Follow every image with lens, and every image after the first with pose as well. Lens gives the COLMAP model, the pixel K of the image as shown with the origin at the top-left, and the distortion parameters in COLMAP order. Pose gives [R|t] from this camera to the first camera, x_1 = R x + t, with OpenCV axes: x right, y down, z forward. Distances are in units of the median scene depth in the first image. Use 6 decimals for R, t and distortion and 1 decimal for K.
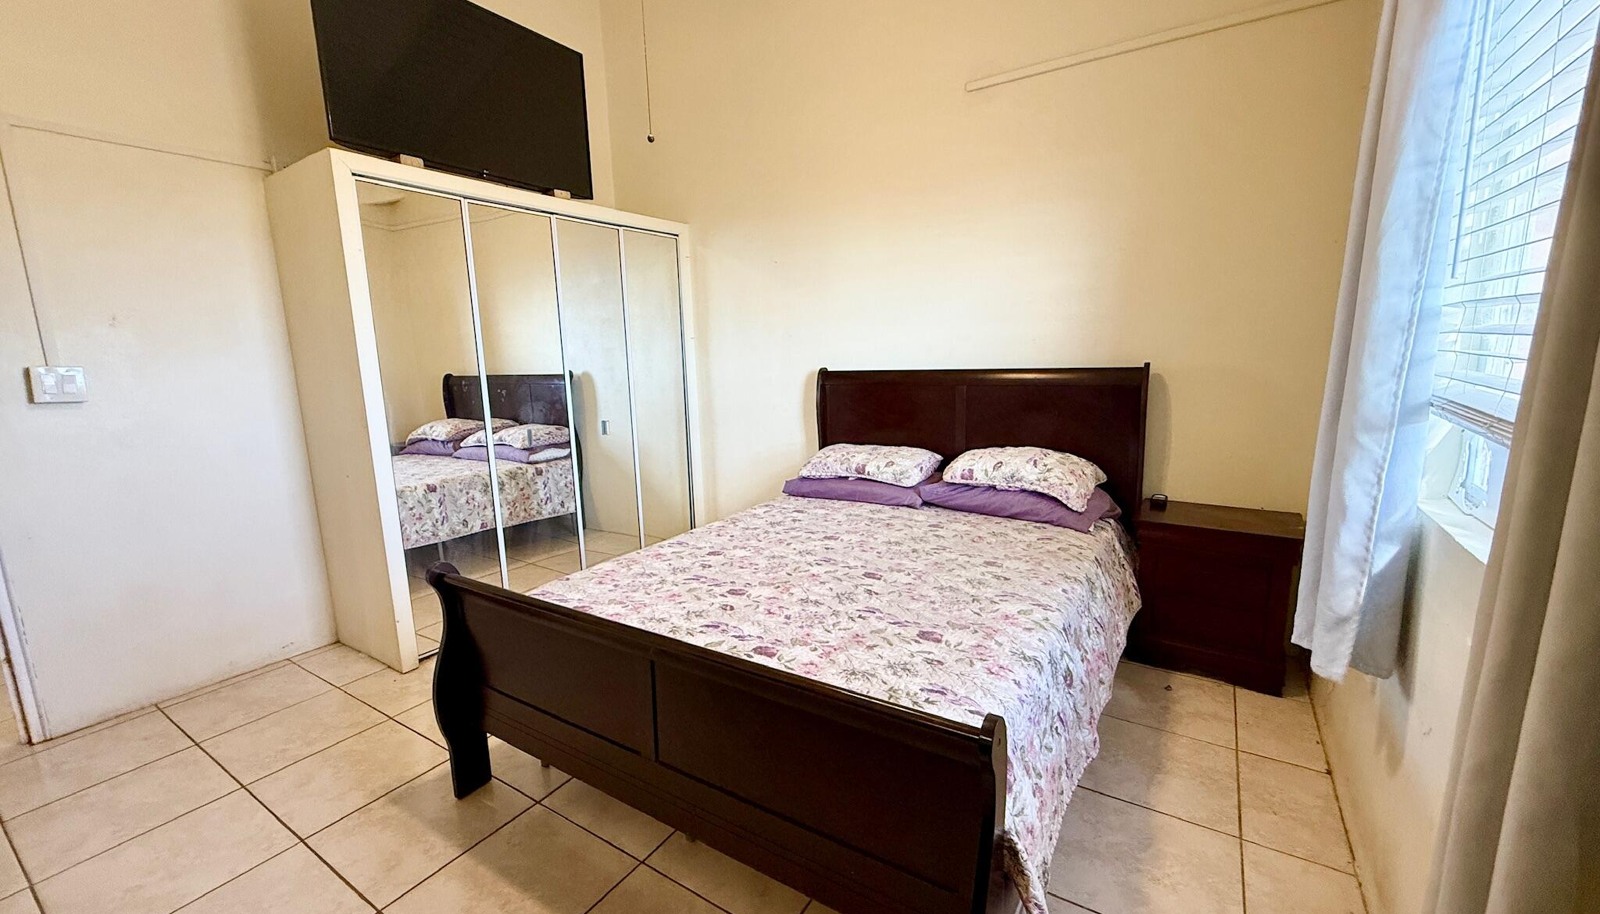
lens RADIAL K [[636.5, 0, 800.7], [0, 636.5, 459.3], [0, 0, 1]] dist [-0.011820, 0.000109]
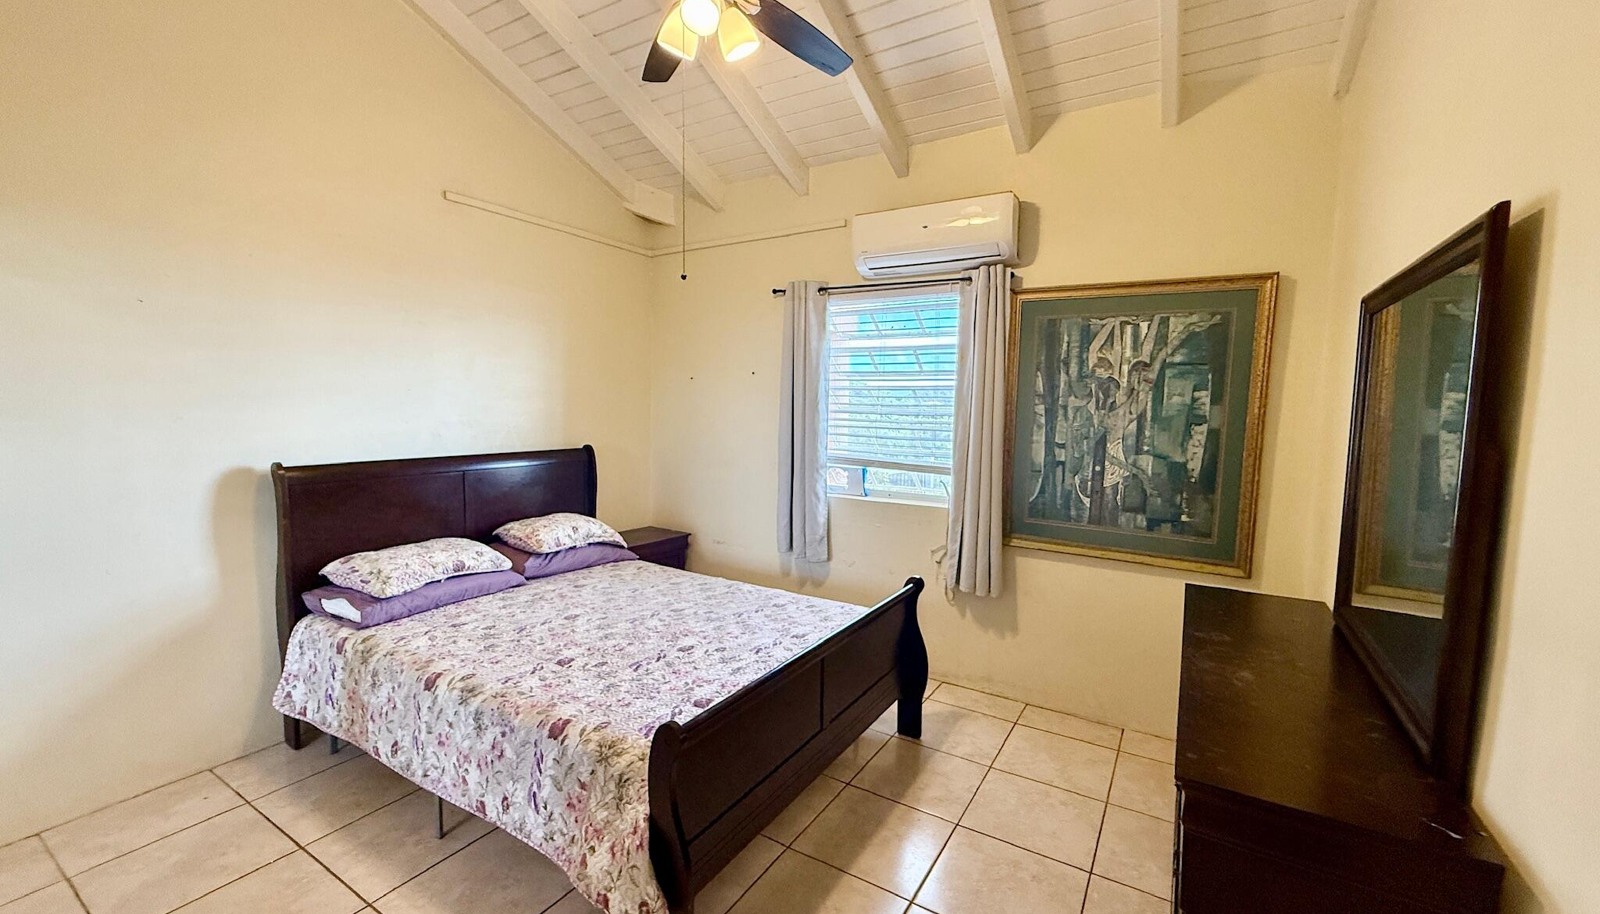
lens RADIAL K [[636.5, 0, 803.0], [0, 636.5, 459.9], [0, 0, 1]] dist [-0.011820, 0.000109]
pose [[-0.018749, -0.058437, 0.998115, -1.005865], [0.153073, 0.986354, 0.060623, -0.141497], [-0.988037, 0.153921, -0.009548, 0.583714]]
